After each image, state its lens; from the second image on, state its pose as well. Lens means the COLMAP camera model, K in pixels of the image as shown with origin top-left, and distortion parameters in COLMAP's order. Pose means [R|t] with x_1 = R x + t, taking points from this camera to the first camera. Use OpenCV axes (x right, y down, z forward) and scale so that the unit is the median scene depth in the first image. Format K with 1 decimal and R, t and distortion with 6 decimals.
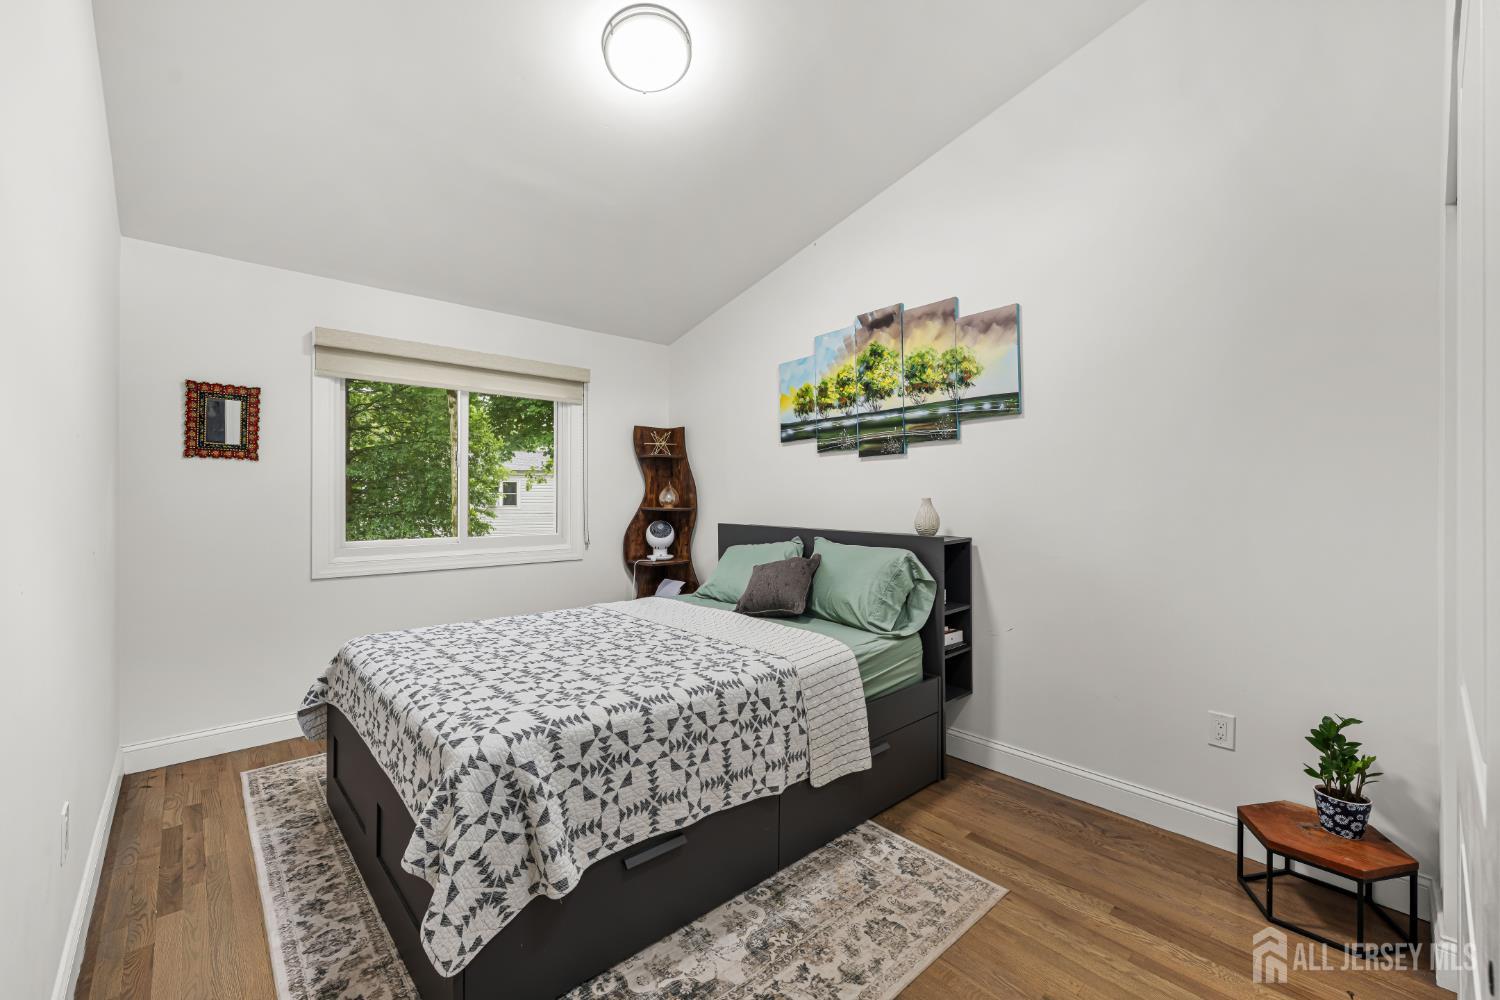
lens RADIAL K [[600.2, 0, 748.7], [0, 600.2, 503.0], [0, 0, 1]] dist [-0.000364, 0.000105]
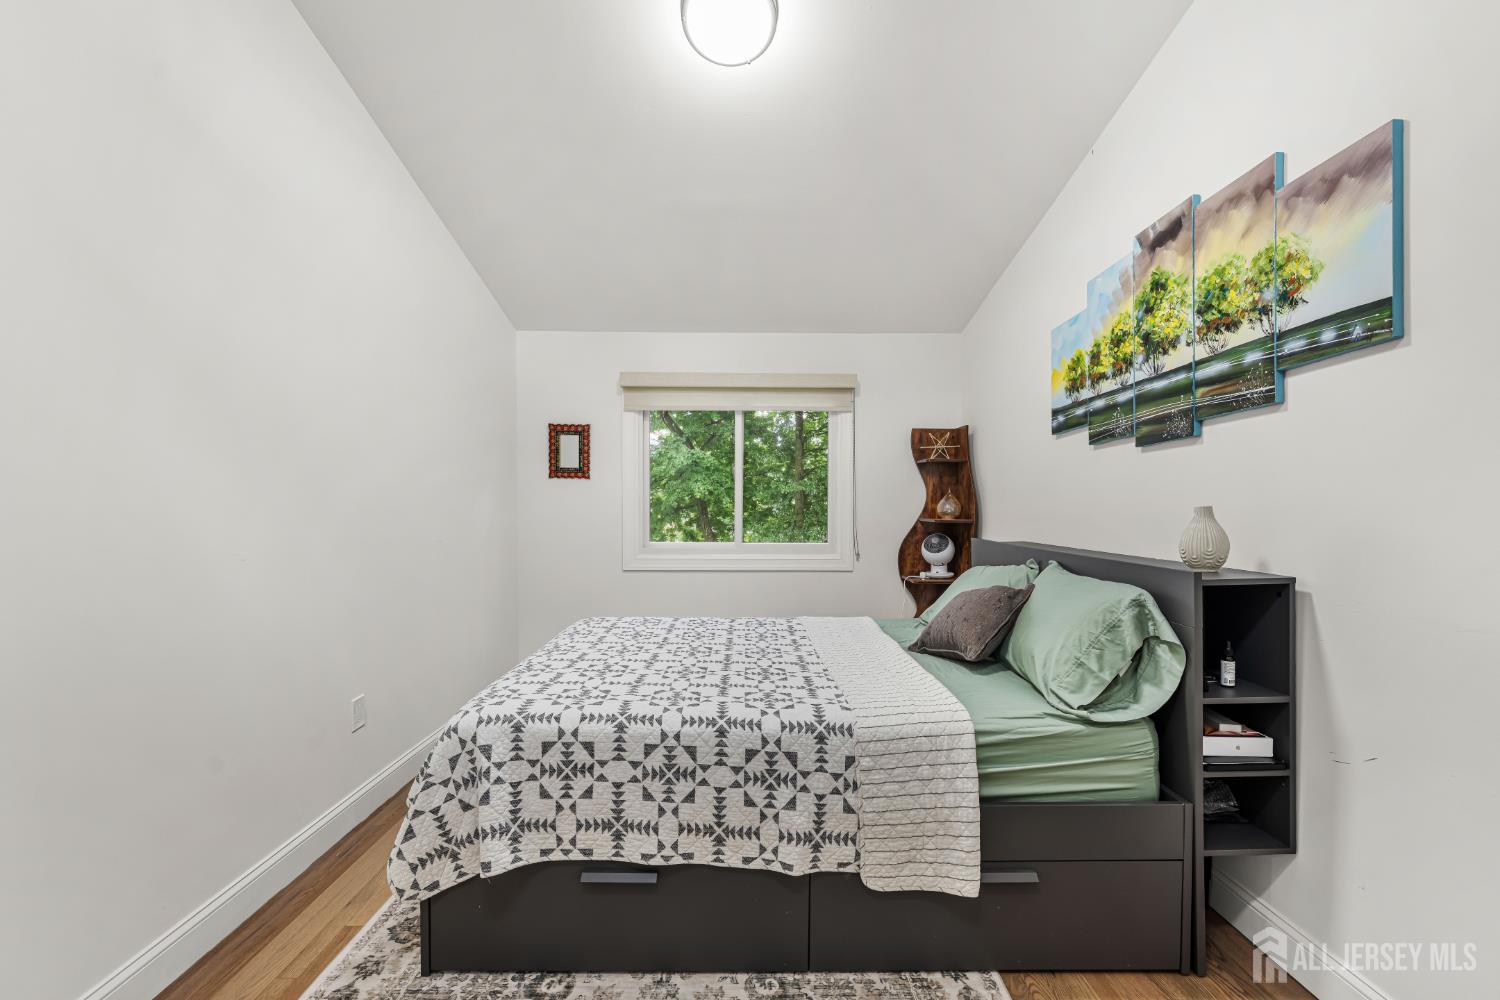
lens RADIAL K [[593.5, 0, 750.0], [0, 593.5, 525.0], [0, 0, 1]] dist [-0.000726, -0.000192]
pose [[0.754852, 0.019860, -0.655594, 0.371470], [-0.008841, 0.999759, 0.020106, 0.002305], [0.655835, -0.009381, 0.754846, 0.266951]]
